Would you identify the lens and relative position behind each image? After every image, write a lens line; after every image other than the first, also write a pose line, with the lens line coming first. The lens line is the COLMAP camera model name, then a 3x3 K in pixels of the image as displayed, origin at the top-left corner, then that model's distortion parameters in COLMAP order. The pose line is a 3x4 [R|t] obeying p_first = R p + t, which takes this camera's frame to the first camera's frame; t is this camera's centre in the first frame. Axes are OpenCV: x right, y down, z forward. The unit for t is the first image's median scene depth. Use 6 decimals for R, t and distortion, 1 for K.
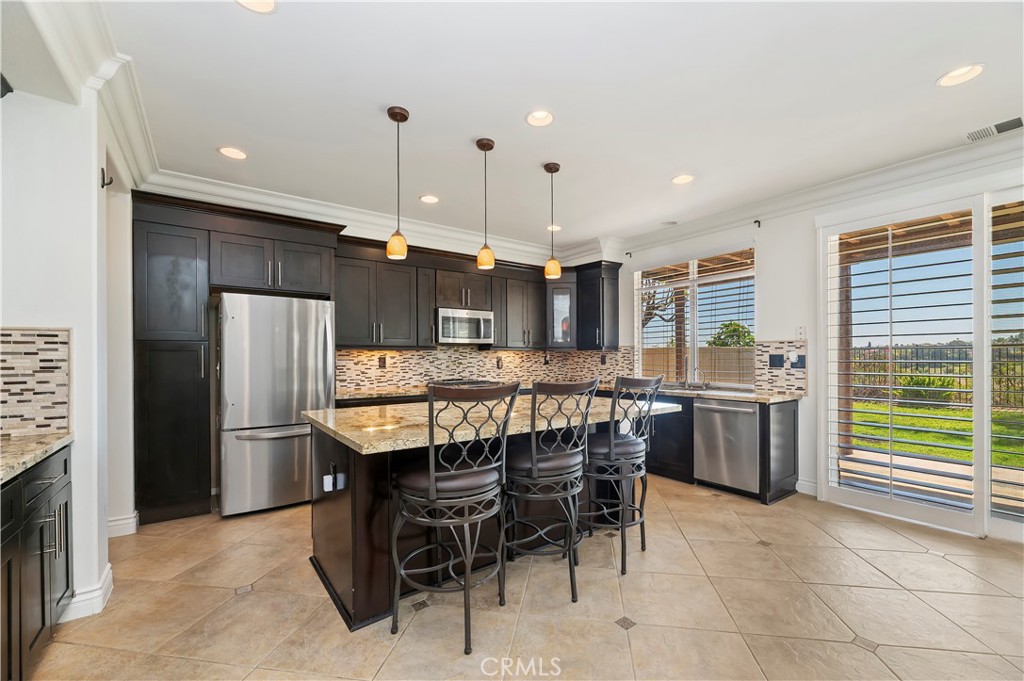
lens RADIAL K [[421.4, 0, 500.1], [0, 421.4, 357.5], [0, 0, 1]] dist [-0.001695, -0.000087]
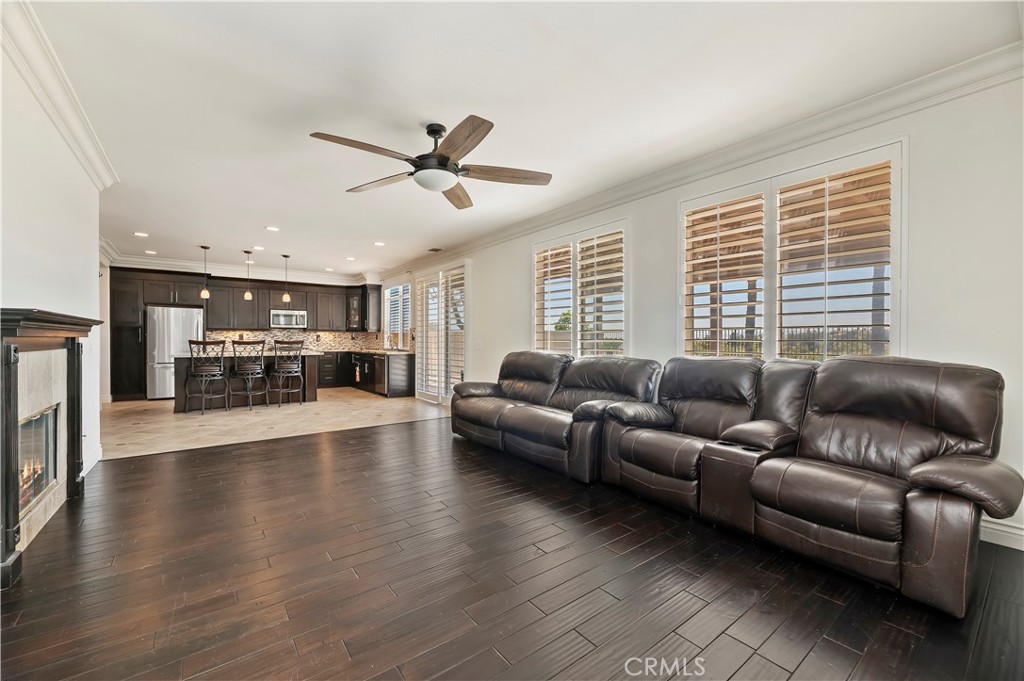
lens RADIAL K [[421.4, 0, 514.1], [0, 421.4, 340.7], [0, 0, 1]] dist [-0.001695, -0.000087]
pose [[0.999721, 0.004801, 0.023138, 1.010179], [-0.004863, 0.999985, 0.002605, 0.018910], [-0.023125, -0.002716, 0.999729, -1.068803]]
